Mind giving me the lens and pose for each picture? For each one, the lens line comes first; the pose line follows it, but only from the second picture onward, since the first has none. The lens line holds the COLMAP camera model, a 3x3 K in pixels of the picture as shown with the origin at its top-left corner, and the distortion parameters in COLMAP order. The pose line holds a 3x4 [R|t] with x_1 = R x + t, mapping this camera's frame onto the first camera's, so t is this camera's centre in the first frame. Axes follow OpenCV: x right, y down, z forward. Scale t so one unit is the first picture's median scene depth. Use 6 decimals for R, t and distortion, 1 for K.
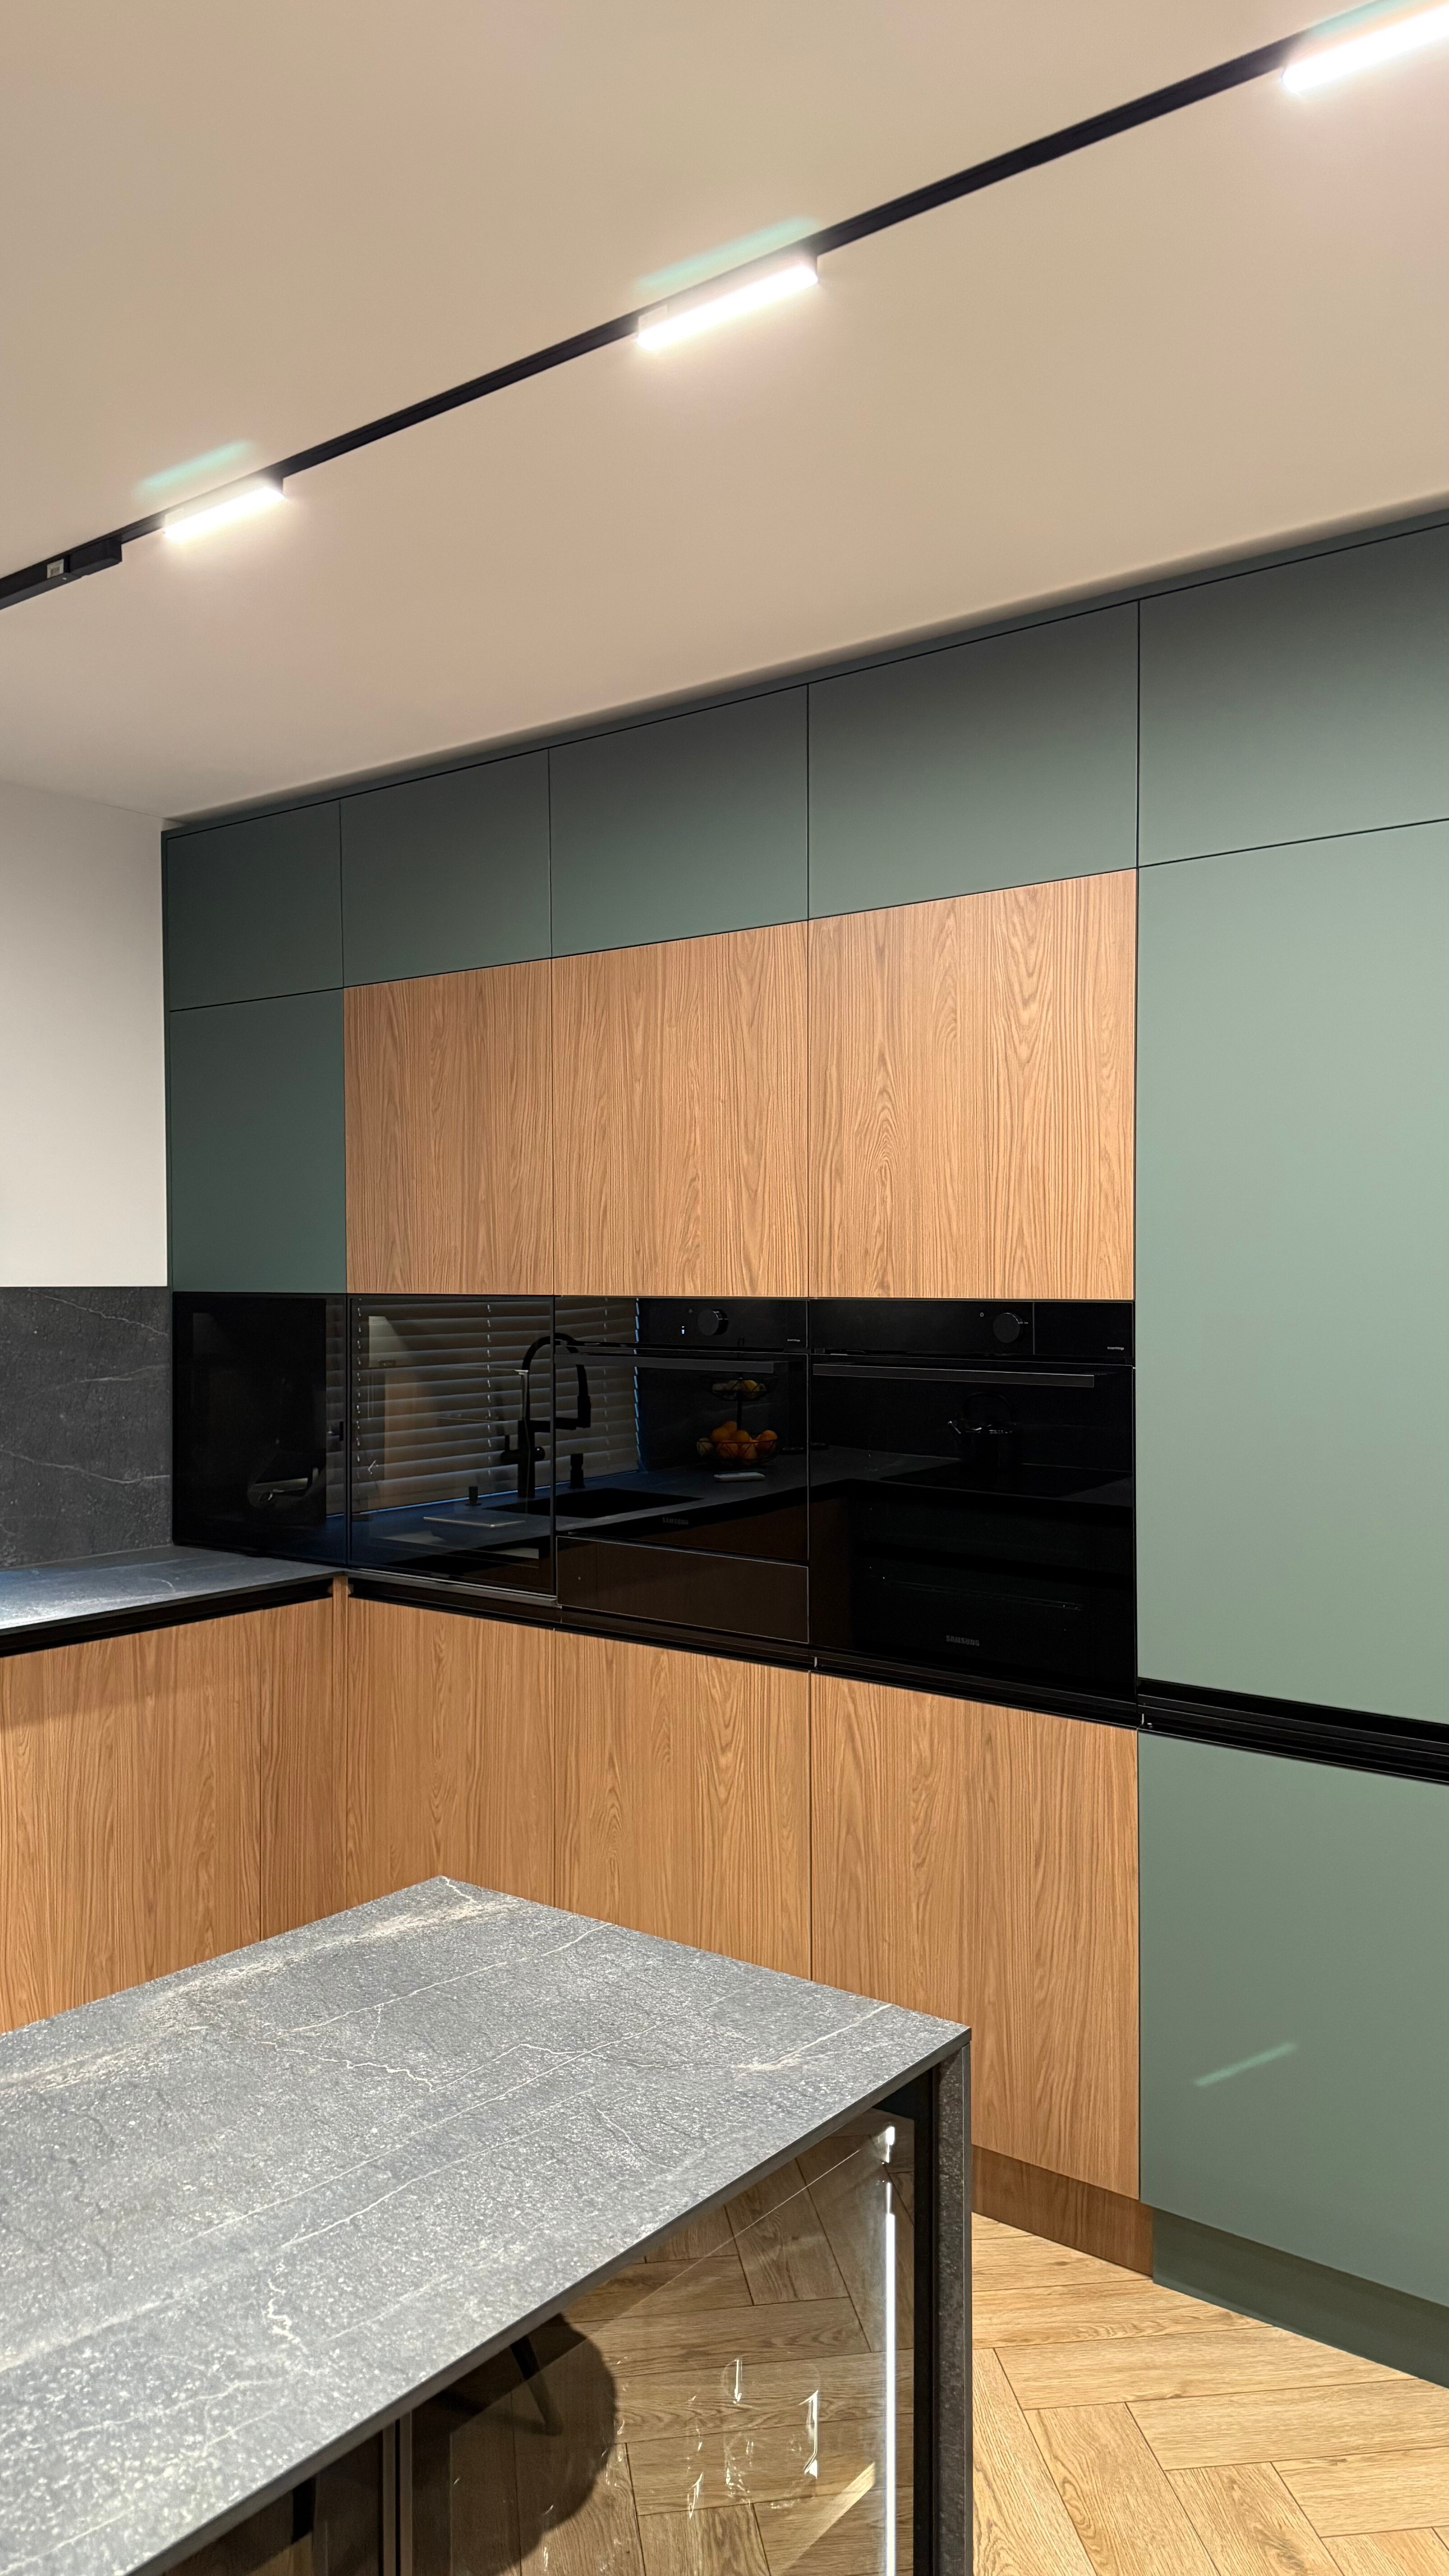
lens RADIAL K [[1834.6, 0, 733.0], [0, 1834.6, 1269.2], [0, 0, 1]] dist [0.025822, -0.026996]
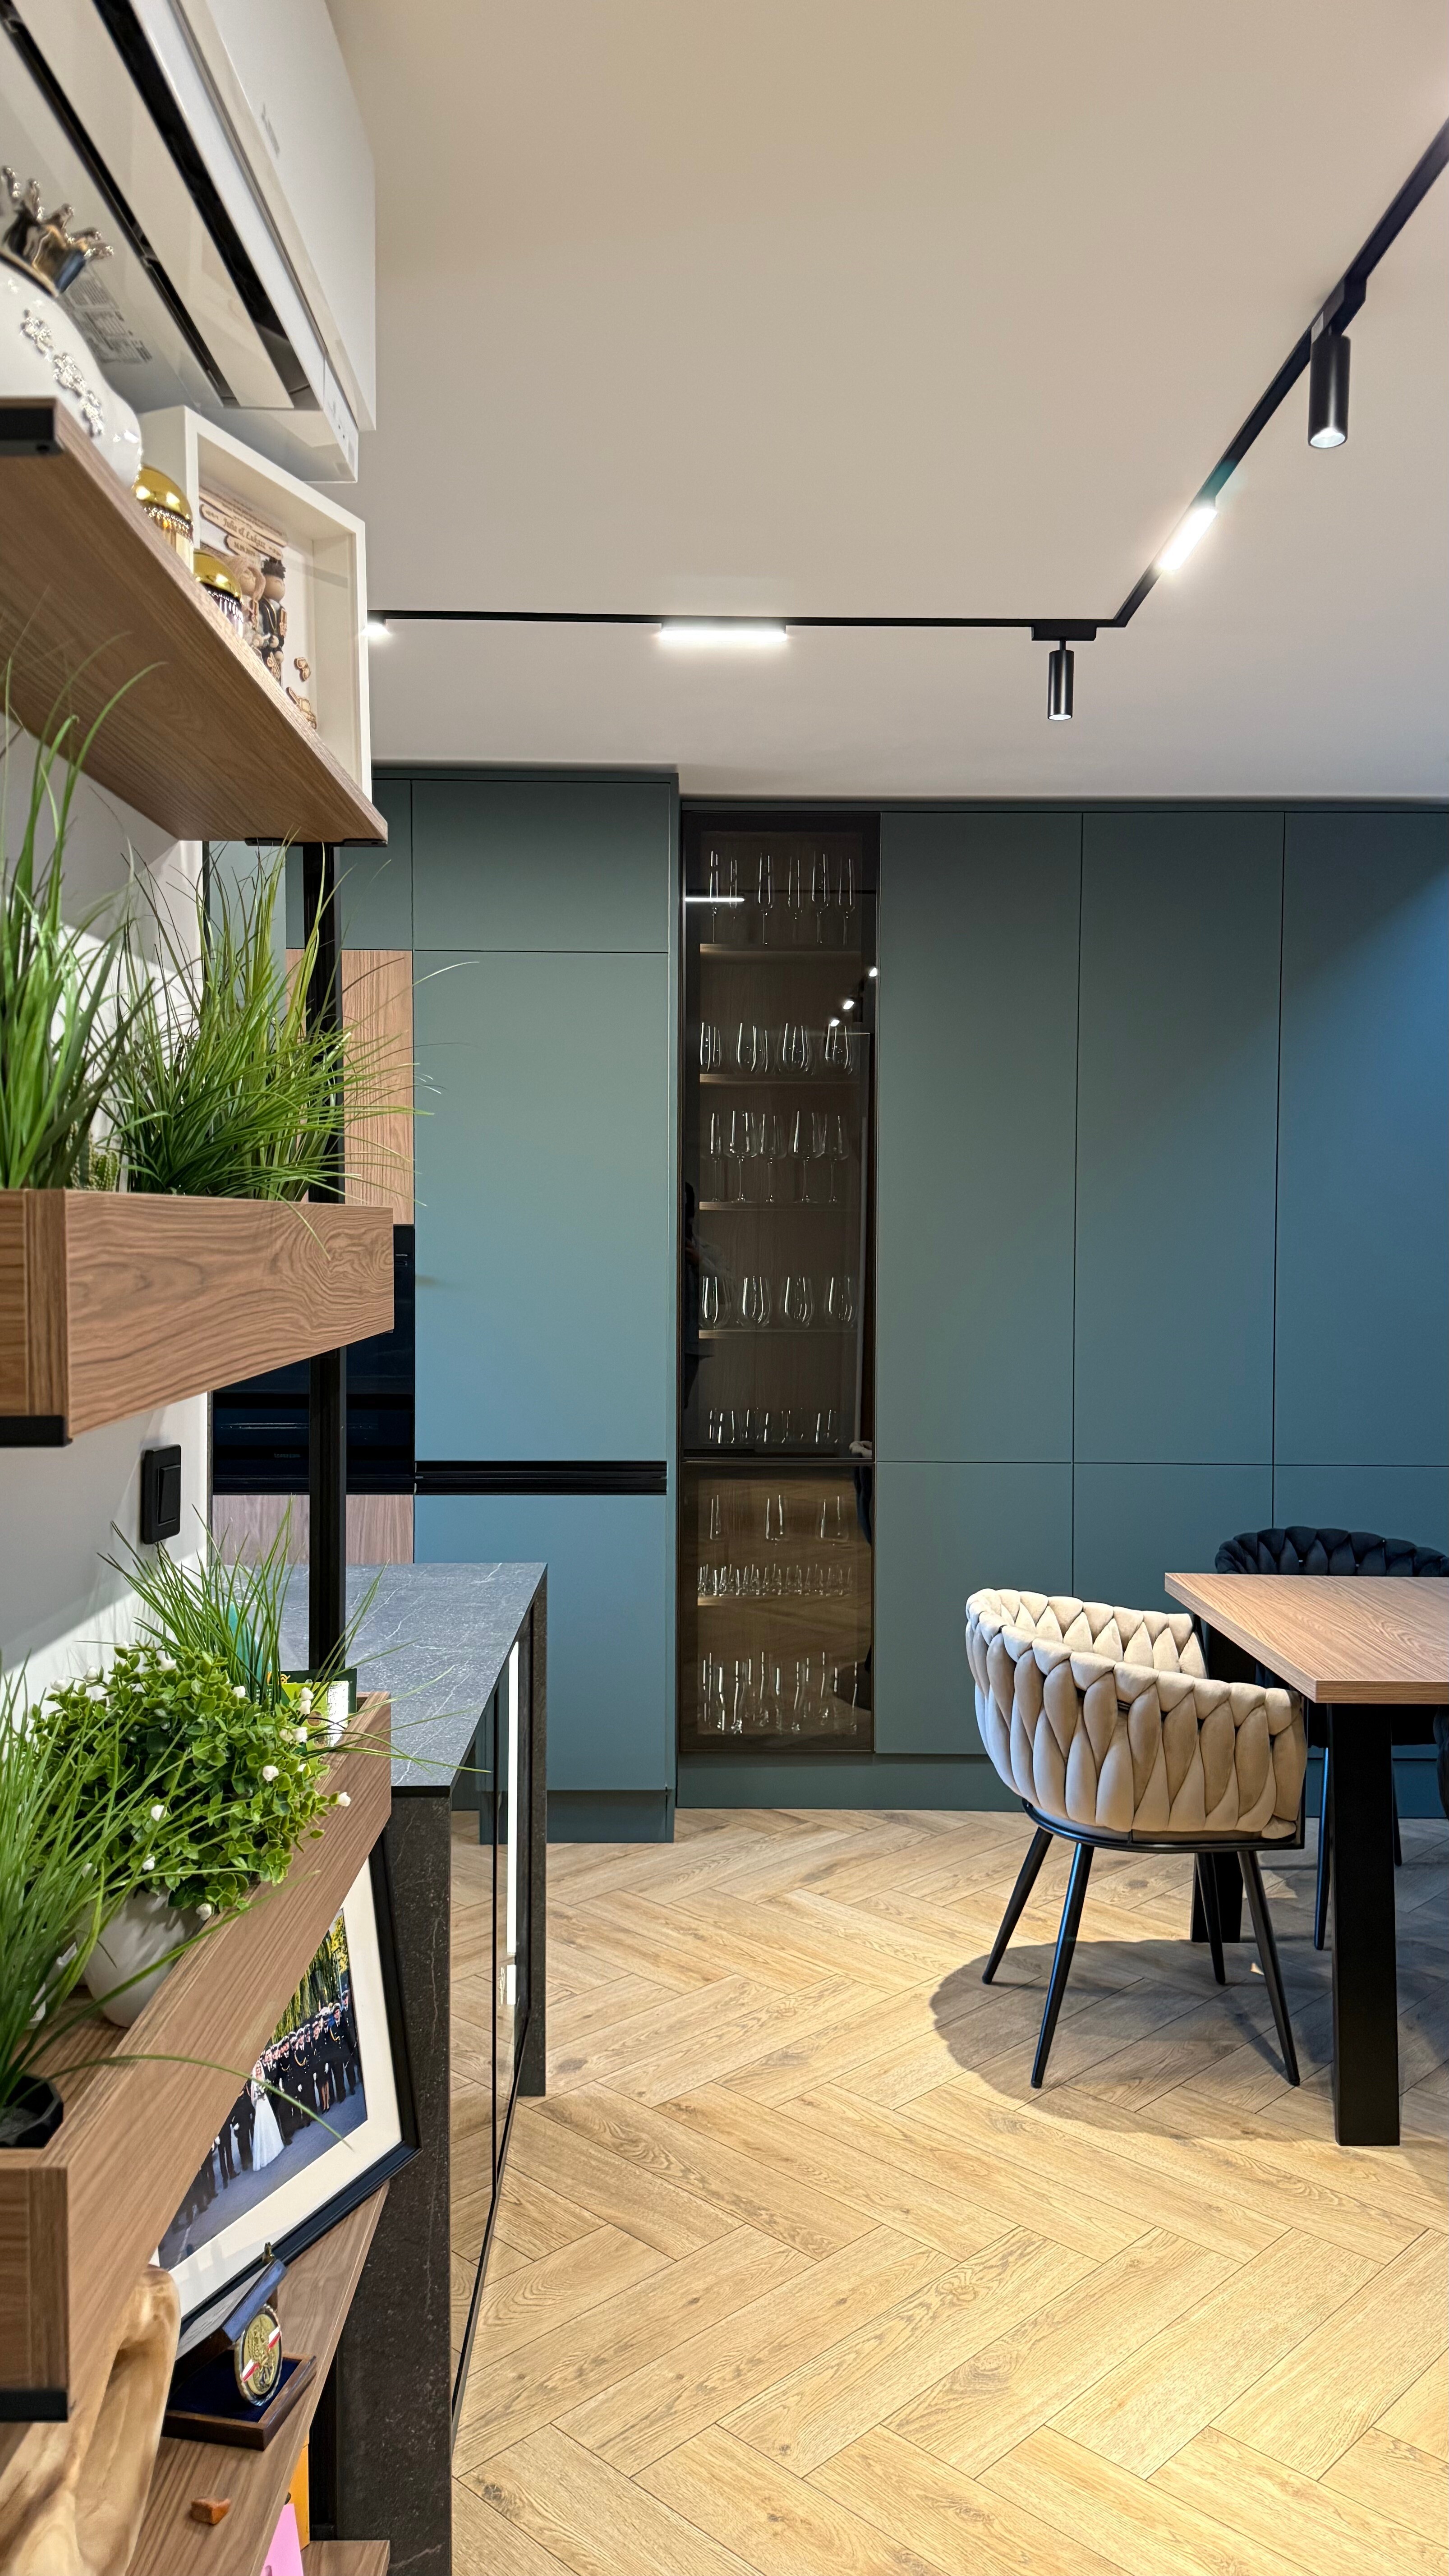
lens RADIAL K [[1834.6, 0, 724.6], [0, 1834.6, 1281.6], [0, 0, 1]] dist [0.025822, -0.026996]
pose [[0.783381, -0.013225, 0.621401, -0.652740], [-0.008634, 0.999446, 0.032155, 0.019361], [-0.621482, -0.030555, 0.782832, -0.464337]]
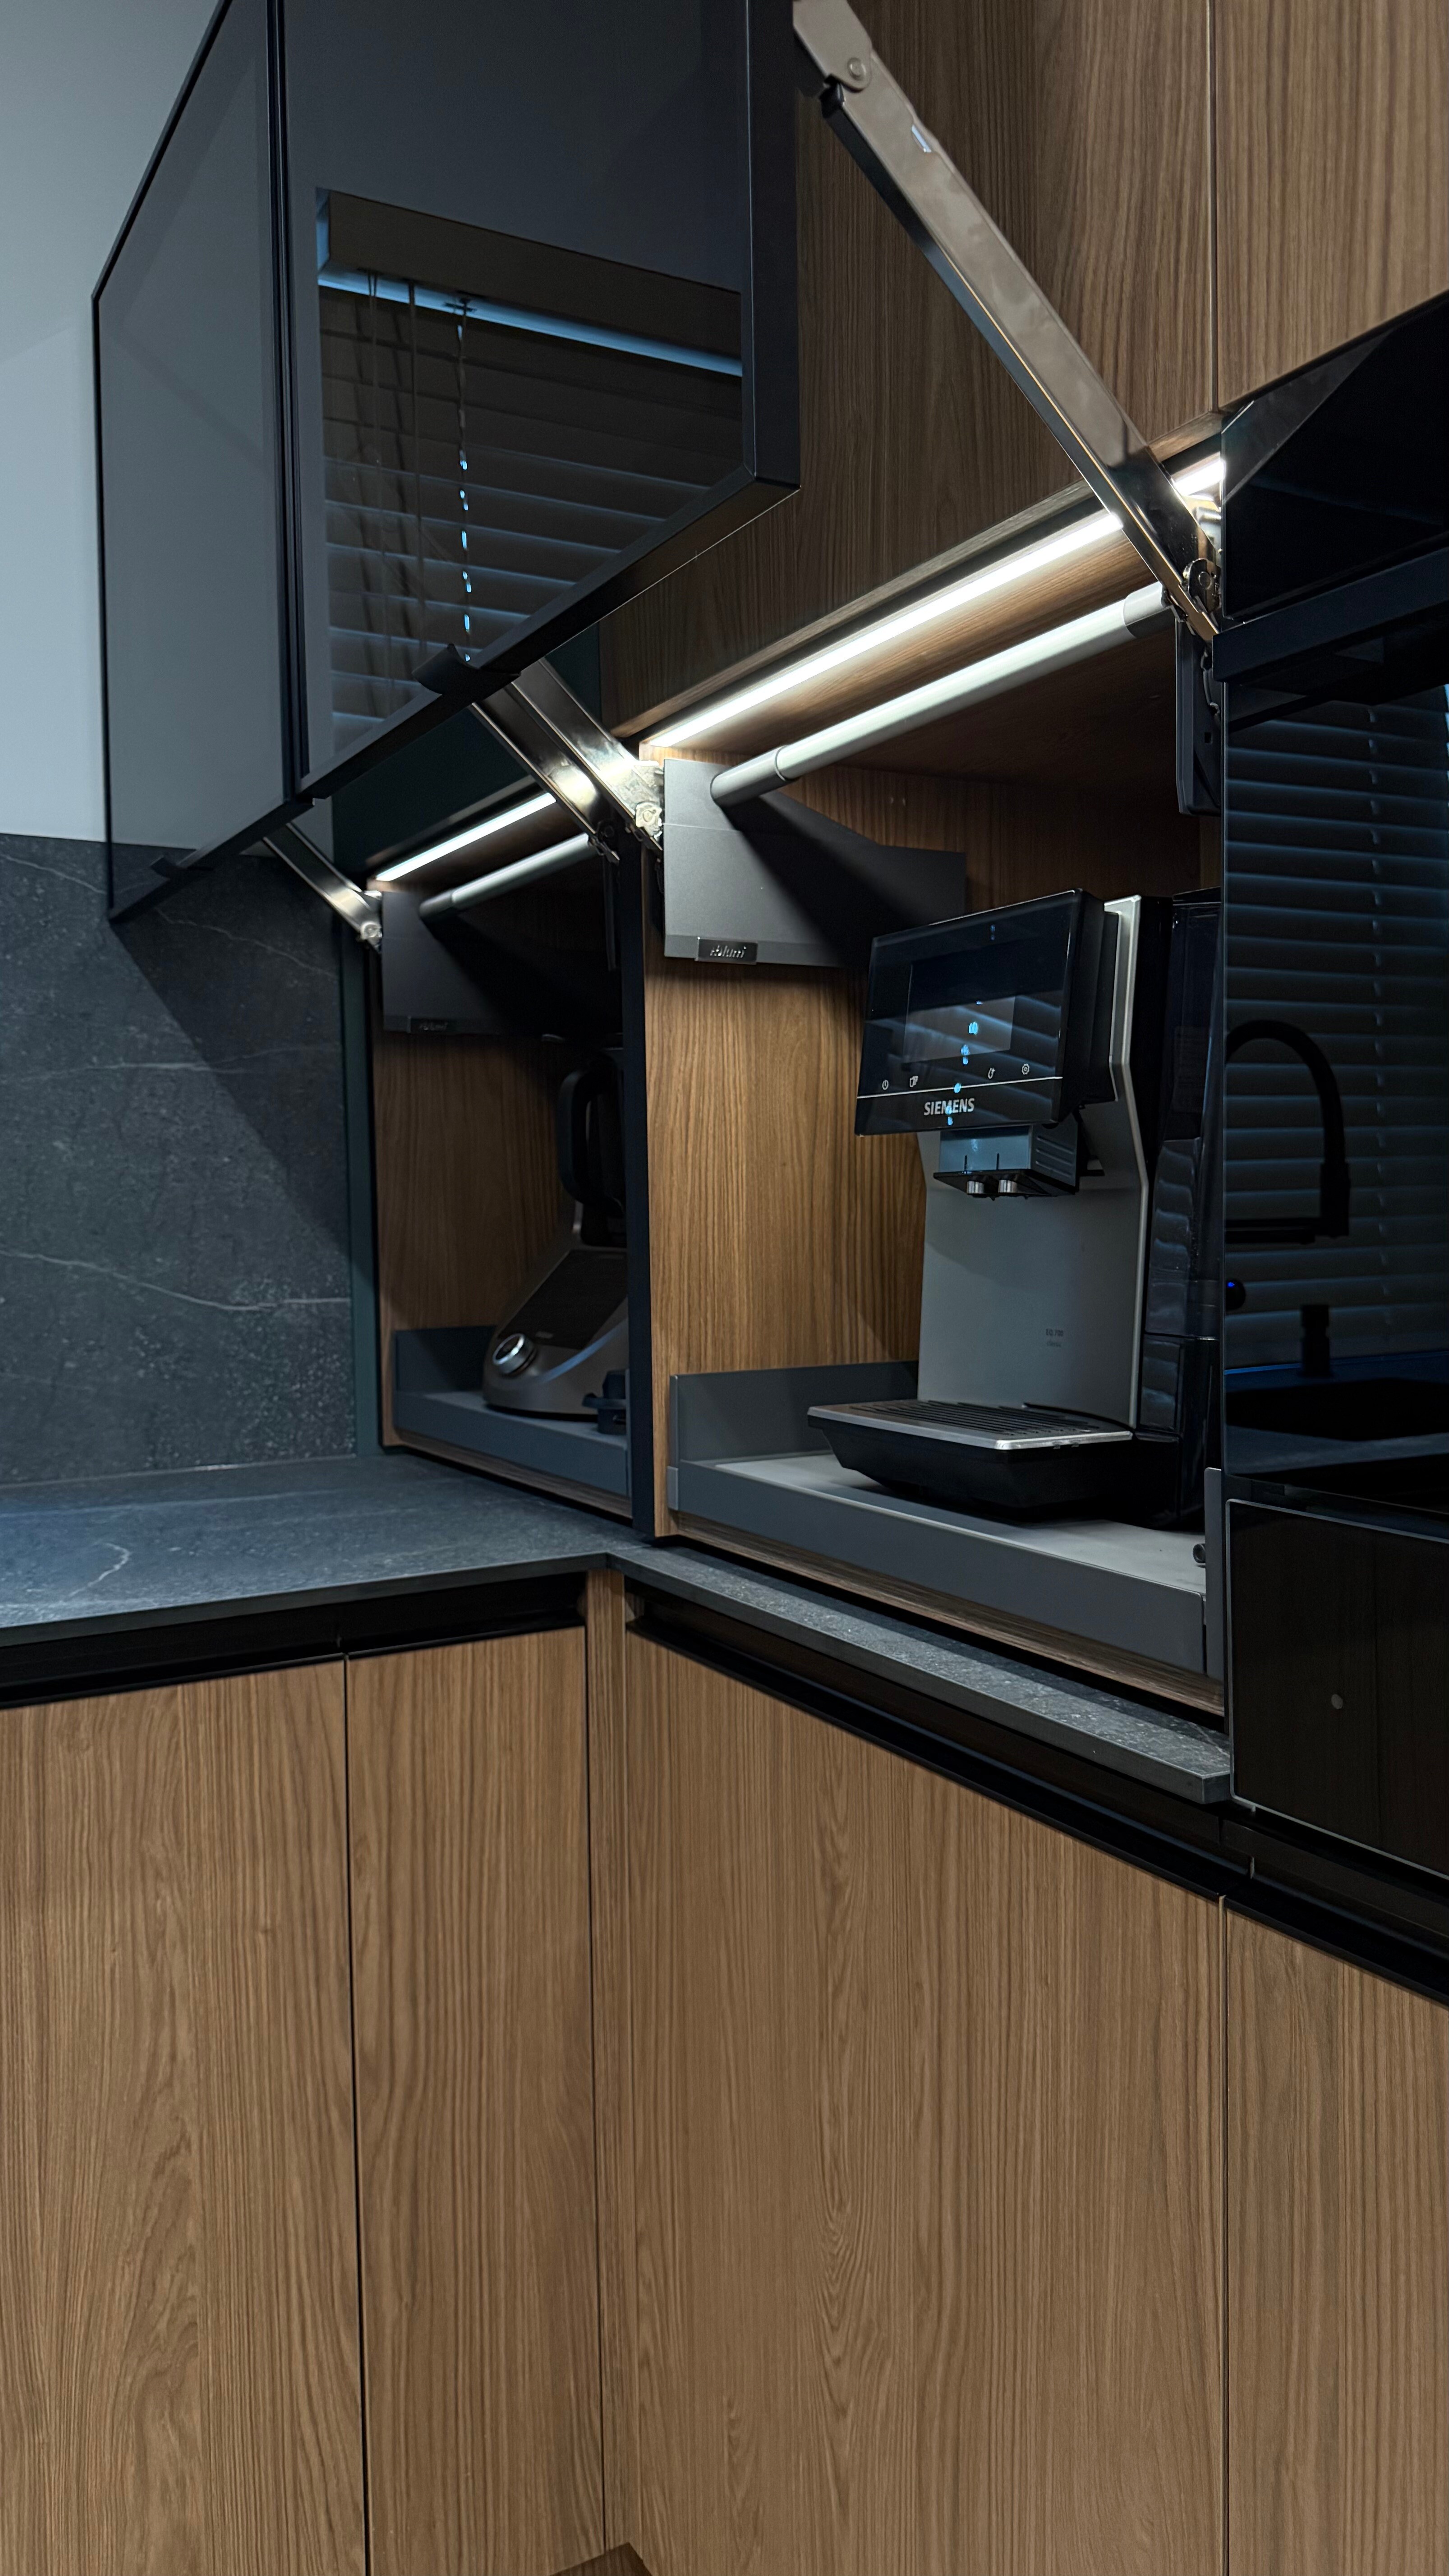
lens RADIAL K [[1834.6, 0, 728.0], [0, 1834.6, 1279.7], [0, 0, 1]] dist [0.025822, -0.026996]
pose [[0.924567, 0.010178, -0.380883, -0.047005], [0.009008, 0.998780, 0.048555, 0.073647], [0.380912, -0.048323, 0.923348, 0.532128]]
